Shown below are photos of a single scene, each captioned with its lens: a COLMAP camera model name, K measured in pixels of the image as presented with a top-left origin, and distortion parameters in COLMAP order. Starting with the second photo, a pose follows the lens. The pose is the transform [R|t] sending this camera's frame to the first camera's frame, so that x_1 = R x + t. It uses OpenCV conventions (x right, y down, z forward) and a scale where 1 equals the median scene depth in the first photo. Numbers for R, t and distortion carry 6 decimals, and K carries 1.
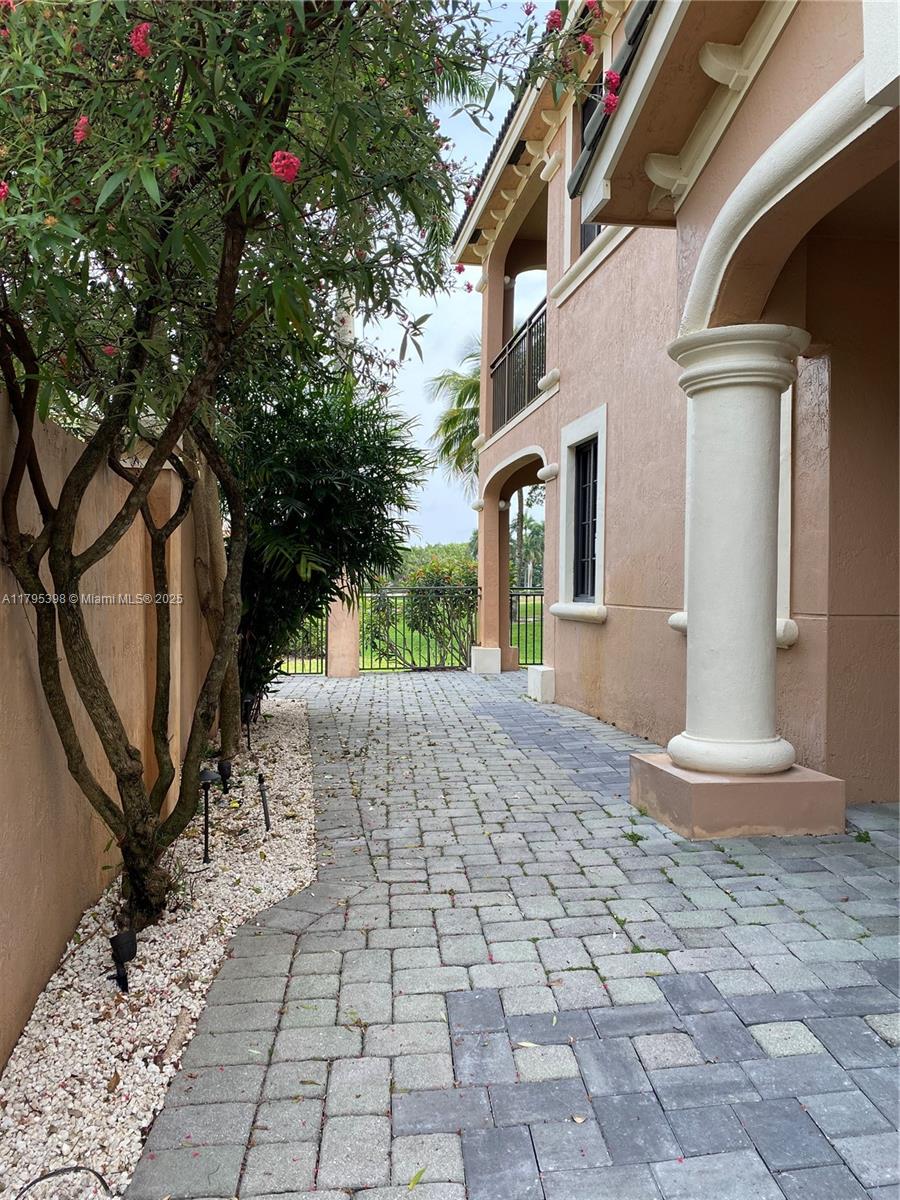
lens RADIAL K [[922.8, 0, 445.9], [0, 922.8, 605.8], [0, 0, 1]] dist [0.019639, -0.002429]
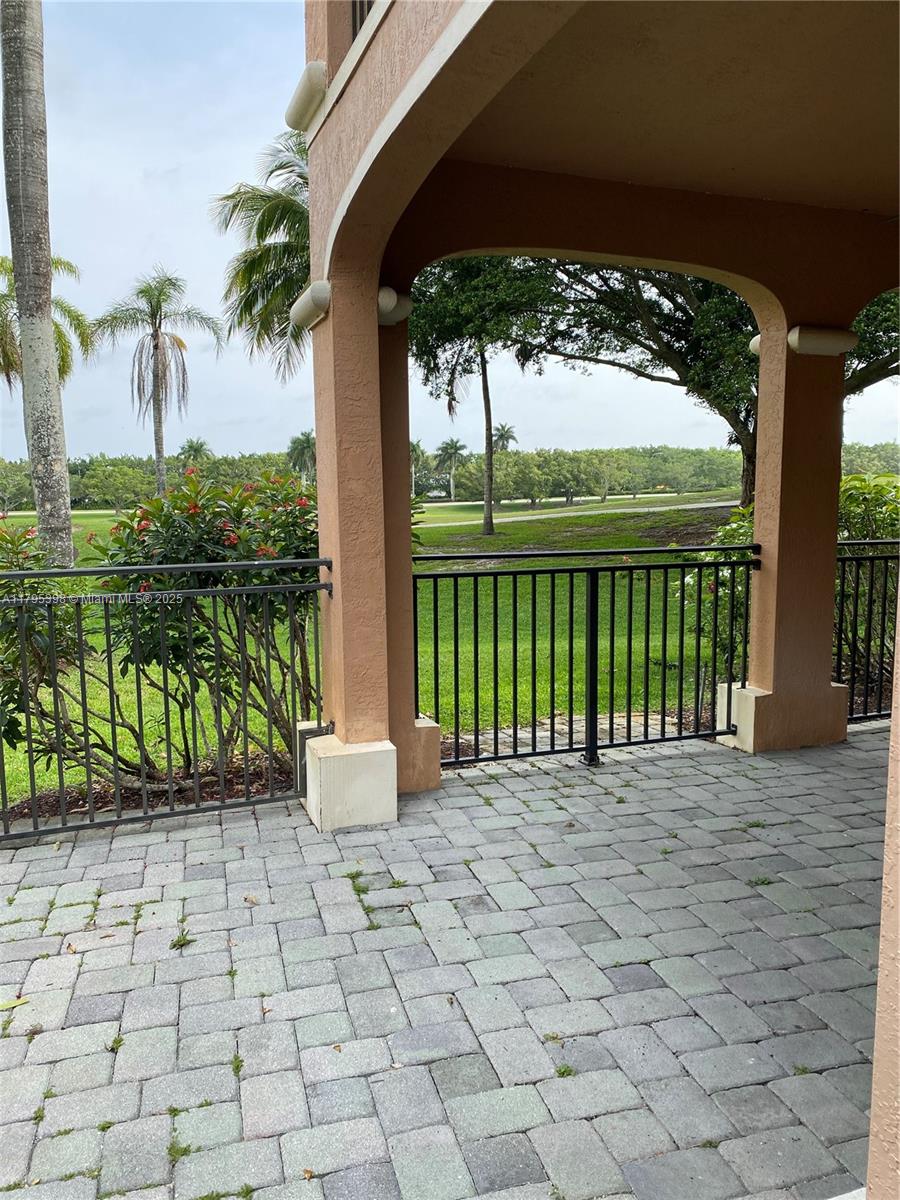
lens RADIAL K [[922.8, 0, 445.9], [0, 922.8, 605.8], [0, 0, 1]] dist [0.019639, -0.002429]
pose [[0.981294, -0.047533, 0.186557, 0.015914], [0.029210, 0.994582, 0.099767, -0.032999], [-0.190288, -0.092452, 0.977365, 0.617065]]
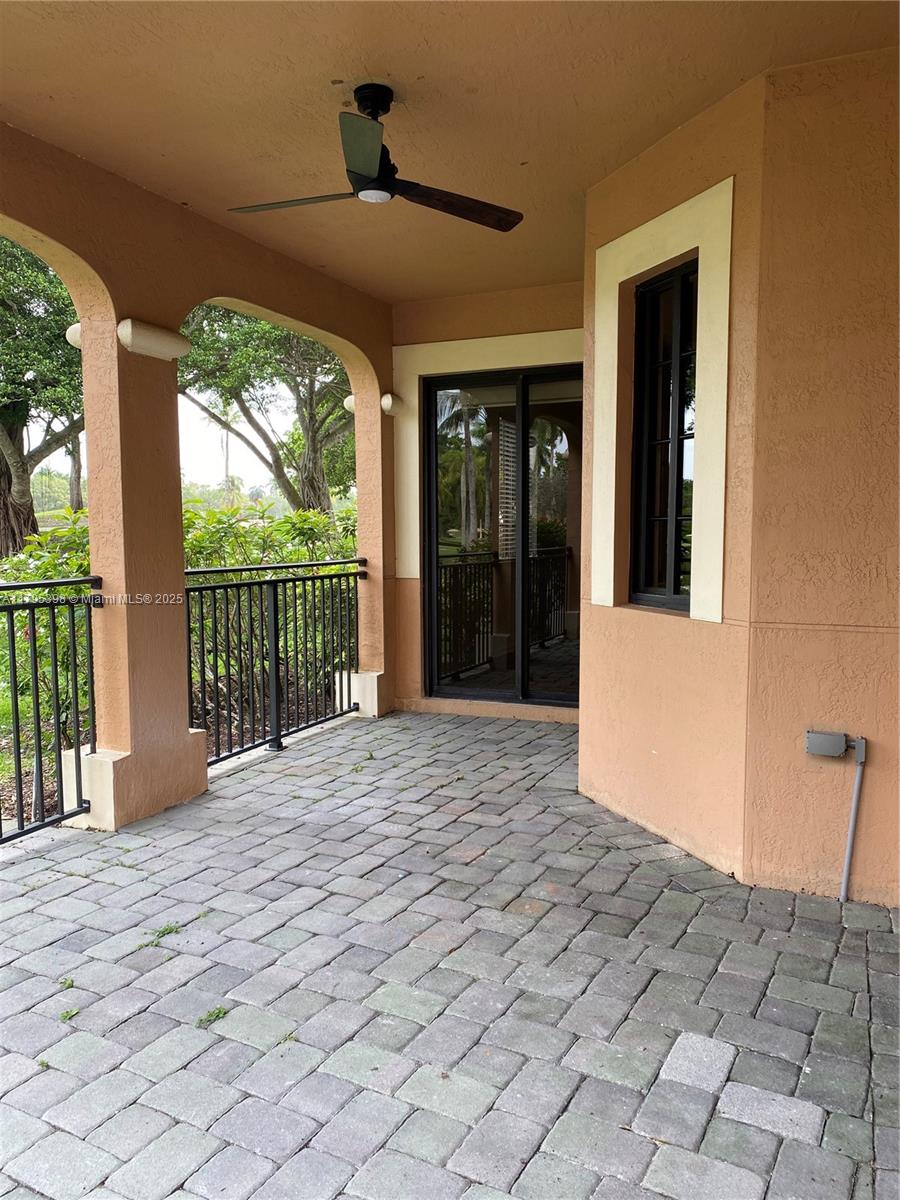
lens RADIAL K [[922.8, 0, 445.9], [0, 922.8, 605.8], [0, 0, 1]] dist [0.019639, -0.002429]
pose [[0.558730, -0.093745, 0.824034, 0.019639], [0.033420, 0.995329, 0.090572, -0.031268], [-0.828676, -0.023065, 0.559253, 0.684957]]
